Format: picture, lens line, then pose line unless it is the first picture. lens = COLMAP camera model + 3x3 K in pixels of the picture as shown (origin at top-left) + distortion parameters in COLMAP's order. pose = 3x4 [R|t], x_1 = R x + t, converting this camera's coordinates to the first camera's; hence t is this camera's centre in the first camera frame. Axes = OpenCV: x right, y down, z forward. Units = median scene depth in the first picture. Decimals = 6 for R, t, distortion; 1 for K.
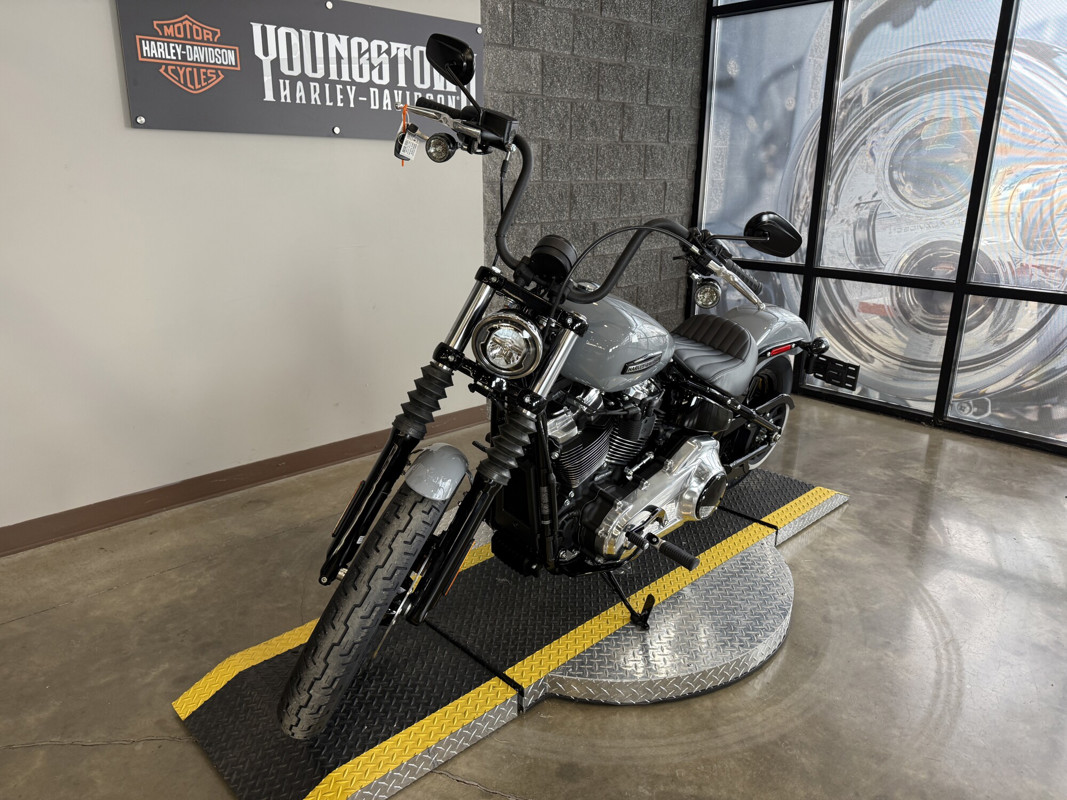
lens RADIAL K [[754.2, 0, 538.6], [0, 754.2, 400.8], [0, 0, 1]] dist [0.141594, -0.257977]
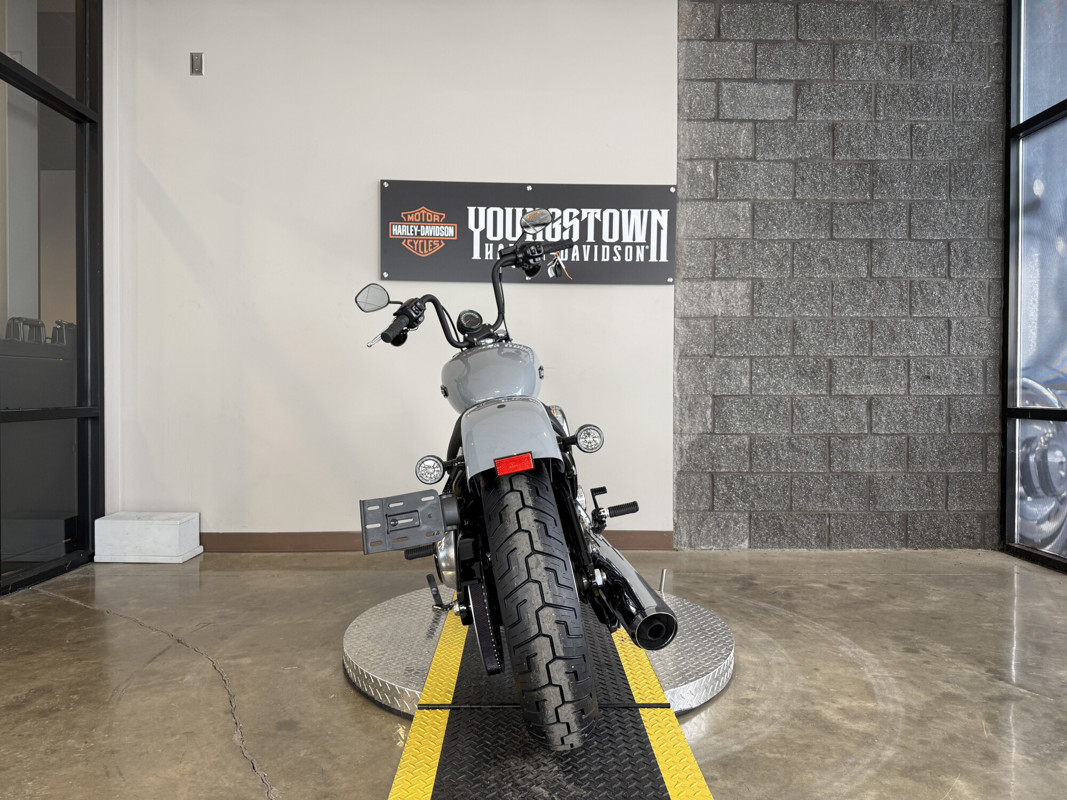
lens RADIAL K [[737.7, 0, 514.9], [0, 737.7, 402.5], [0, 0, 1]] dist [0.088187, -0.131640]
pose [[0.734981, 0.012484, -0.677972, 0.446150], [-0.197137, 0.960578, -0.196026, 0.076118], [0.648798, 0.277729, 0.708468, 0.130473]]
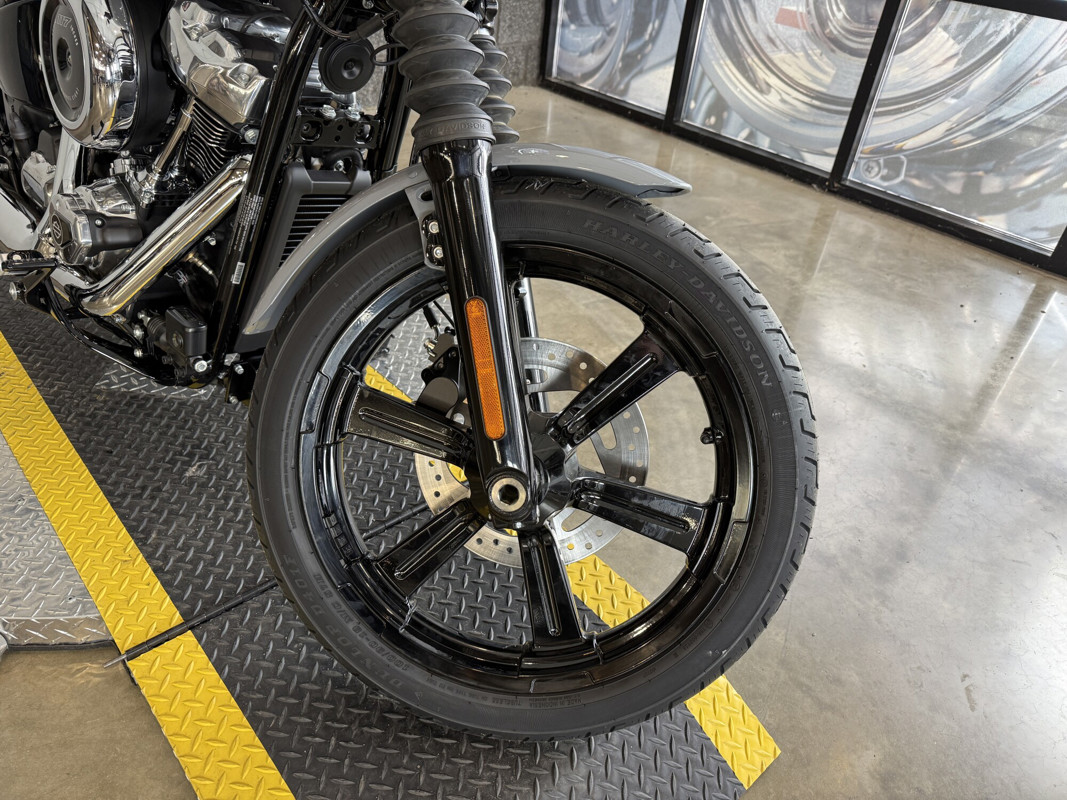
lens RADIAL K [[771.0, 0, 536.7], [0, 771.0, 403.3], [0, 0, 1]] dist [0.002892, -0.006658]
pose [[0.996112, 0.060665, 0.063887, 0.207635], [-0.077973, 0.944625, 0.318753, 0.011426], [-0.041012, -0.322495, 0.945682, 0.254041]]
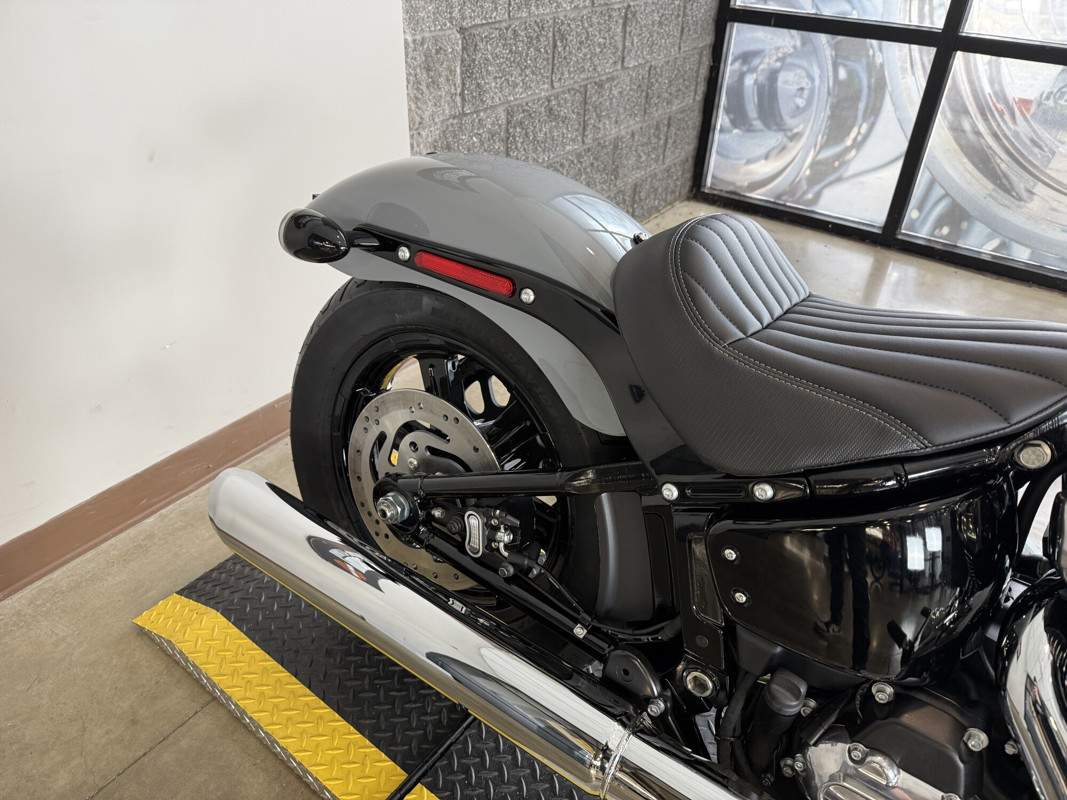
lens RADIAL K [[776.5, 0, 533.5], [0, 776.5, 400.0], [0, 0, 1]] dist [-0.017162, 0.007603]
pose [[0.979513, -0.087279, 0.181482, -0.094660], [0.031281, 0.956203, 0.291027, -0.098977], [-0.198935, -0.279388, 0.939344, 0.485939]]
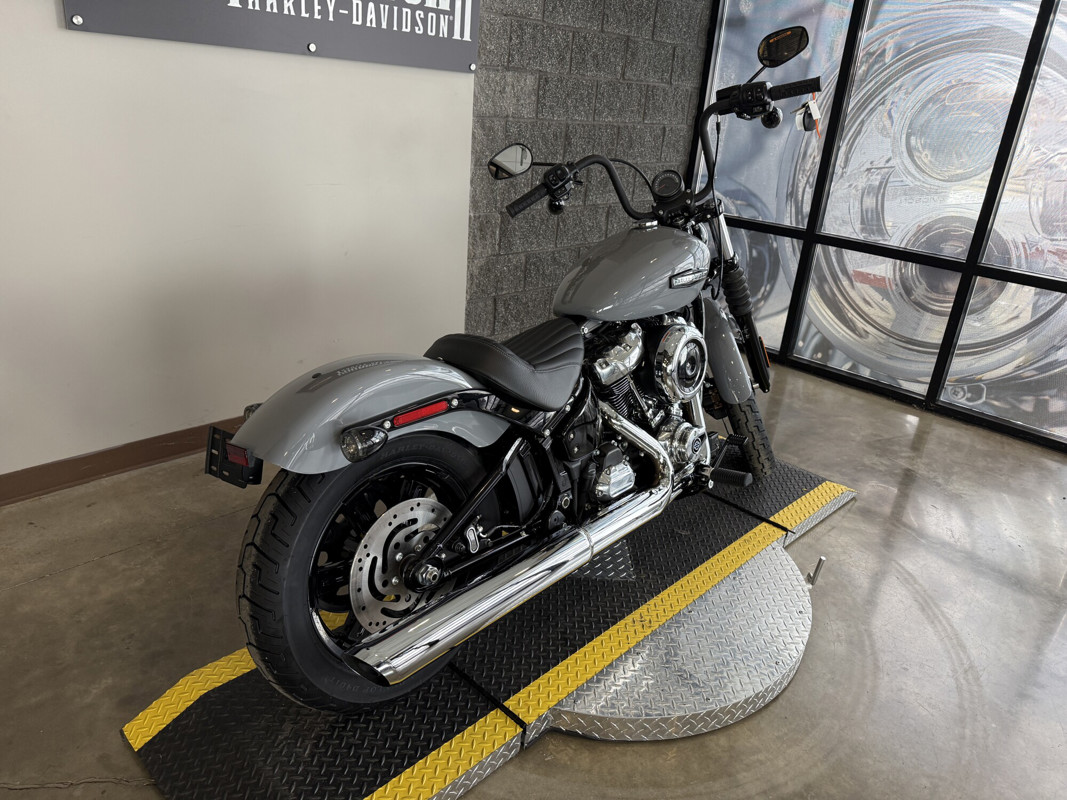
lens RADIAL K [[758.3, 0, 538.1], [0, 758.3, 400.4], [0, 0, 1]] dist [0.090126, -0.141460]
pose [[0.996358, 0.048345, 0.070236, -0.041209], [-0.054591, 0.994452, 0.089914, -0.039520], [-0.065499, -0.093421, 0.993470, 0.071455]]
